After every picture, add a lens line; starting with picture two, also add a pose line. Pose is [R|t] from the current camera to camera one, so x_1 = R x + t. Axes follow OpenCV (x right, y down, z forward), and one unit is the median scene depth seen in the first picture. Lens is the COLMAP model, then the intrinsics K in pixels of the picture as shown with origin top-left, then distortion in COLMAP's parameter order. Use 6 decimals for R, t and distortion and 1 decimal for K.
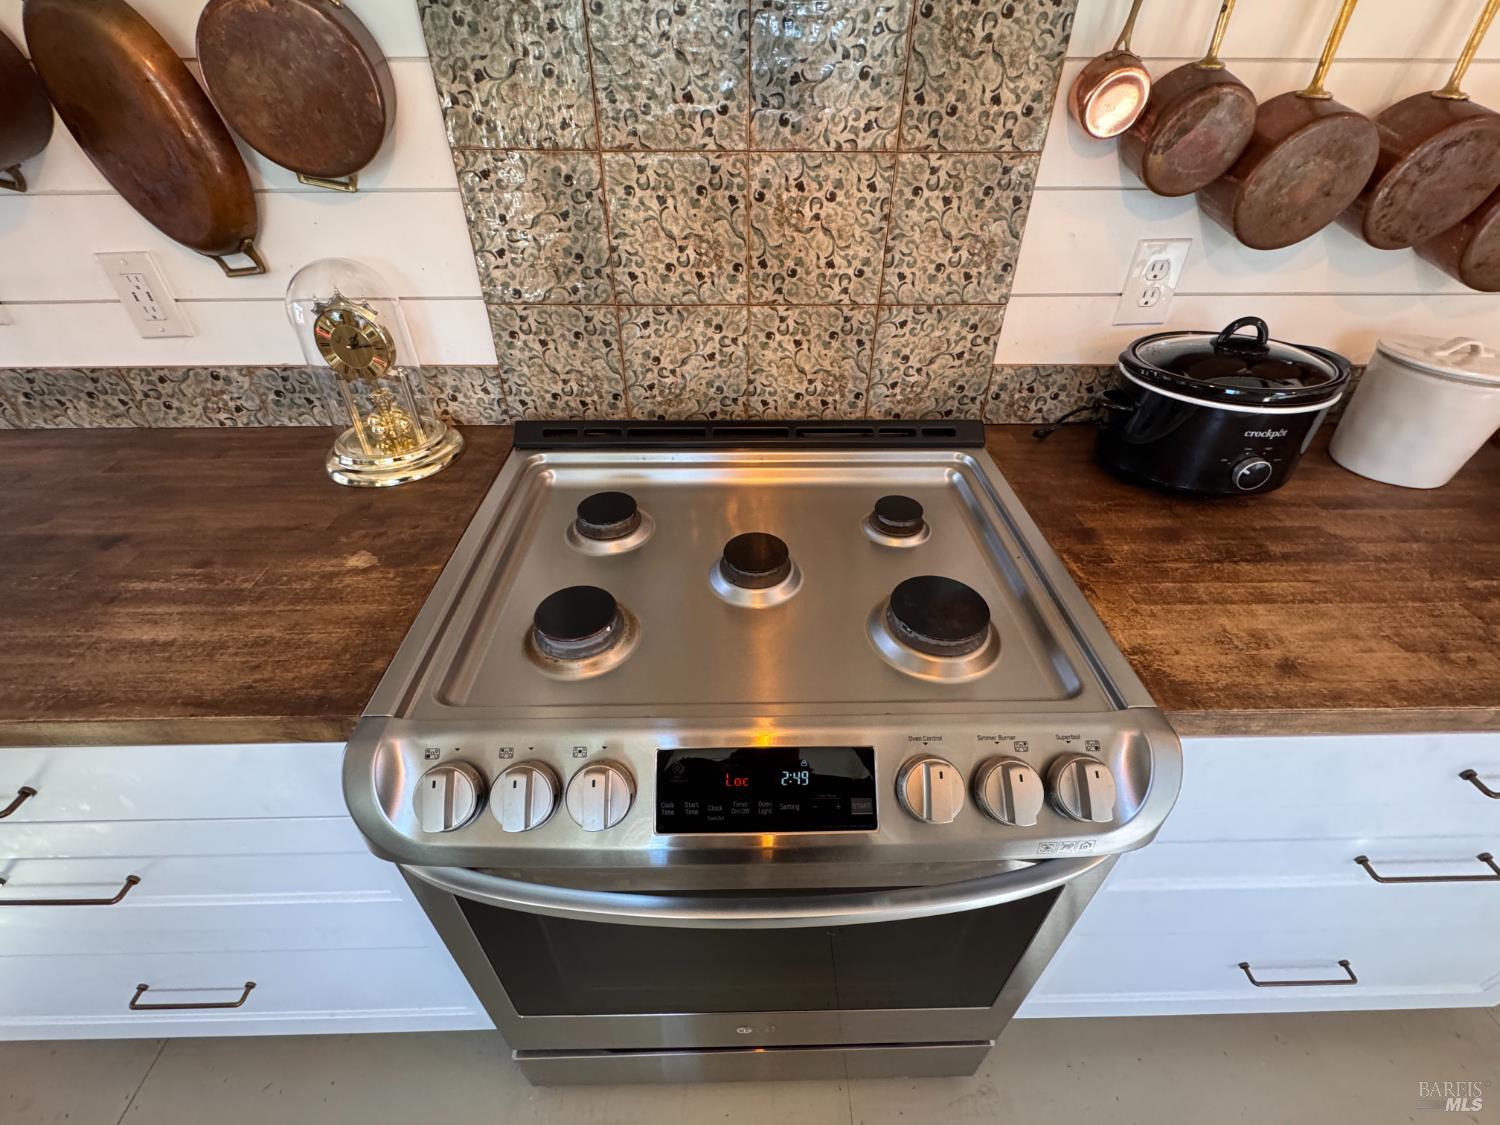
lens RADIAL K [[656.0, 0, 746.3], [0, 656.0, 558.8], [0, 0, 1]] dist [0.000702, -0.000091]
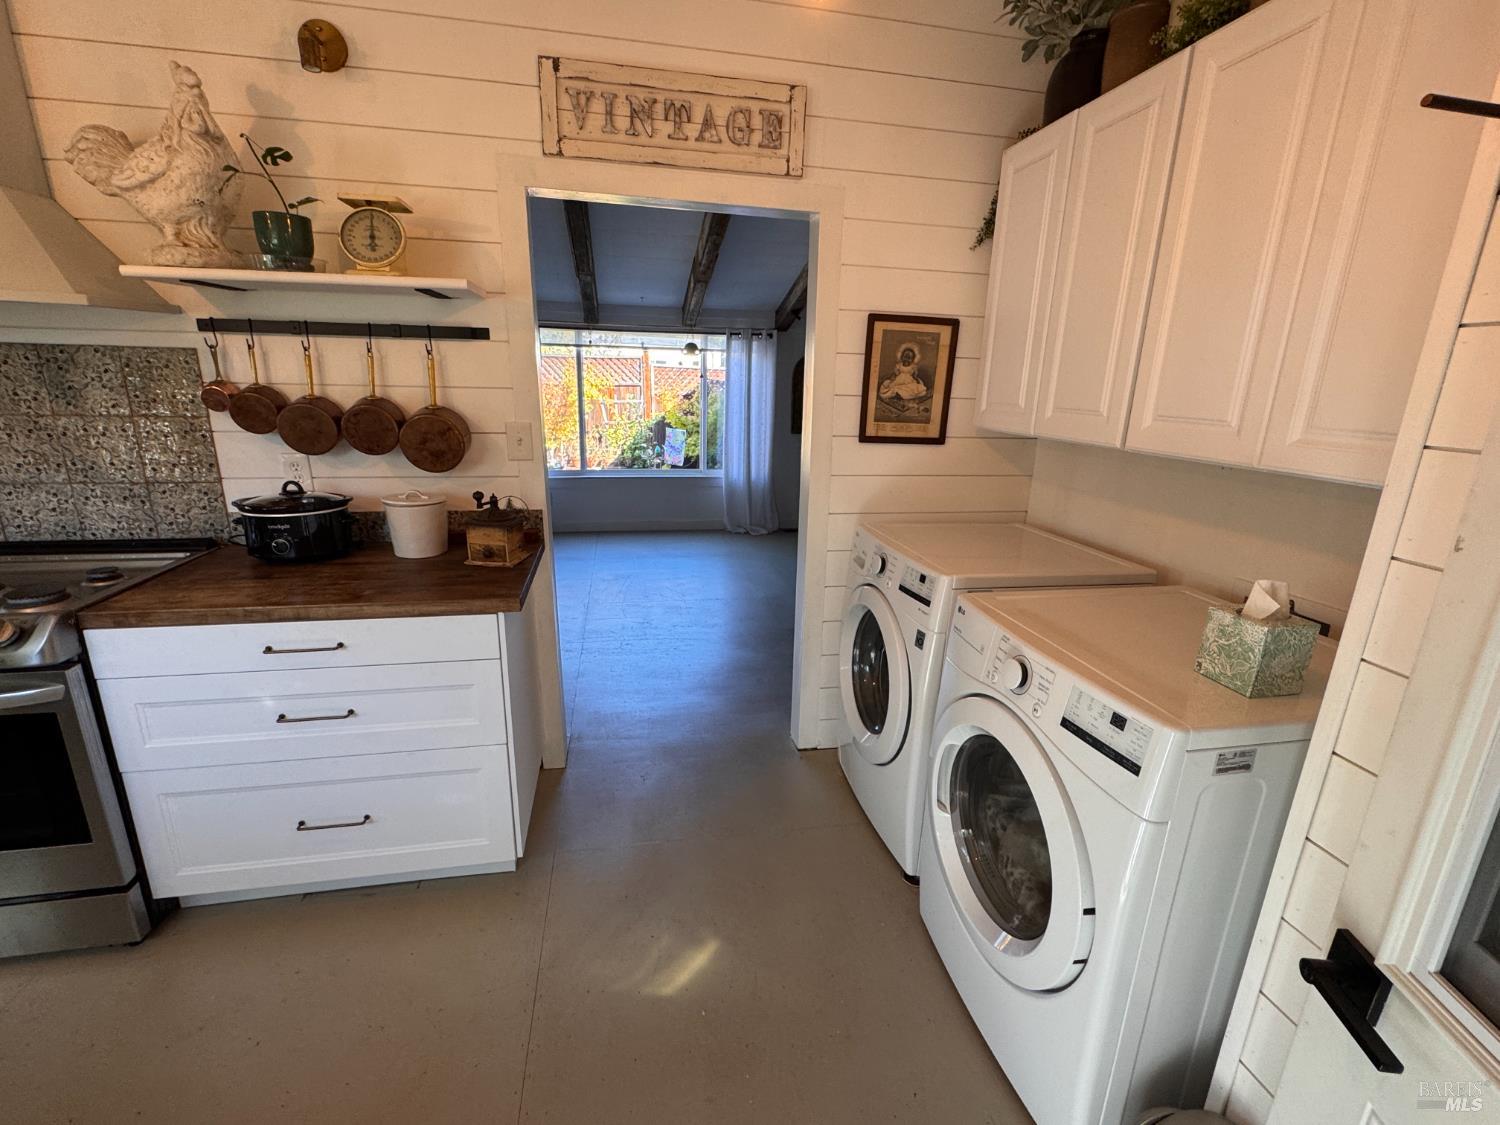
lens RADIAL K [[656.0, 0, 748.4], [0, 656.0, 567.0], [0, 0, 1]] dist [0.000702, -0.000091]
pose [[0.983463, -0.028194, 0.178904, 1.706788], [0.088943, 0.935671, -0.341481, 0.727570], [-0.157767, 0.351746, 0.922705, -1.089078]]
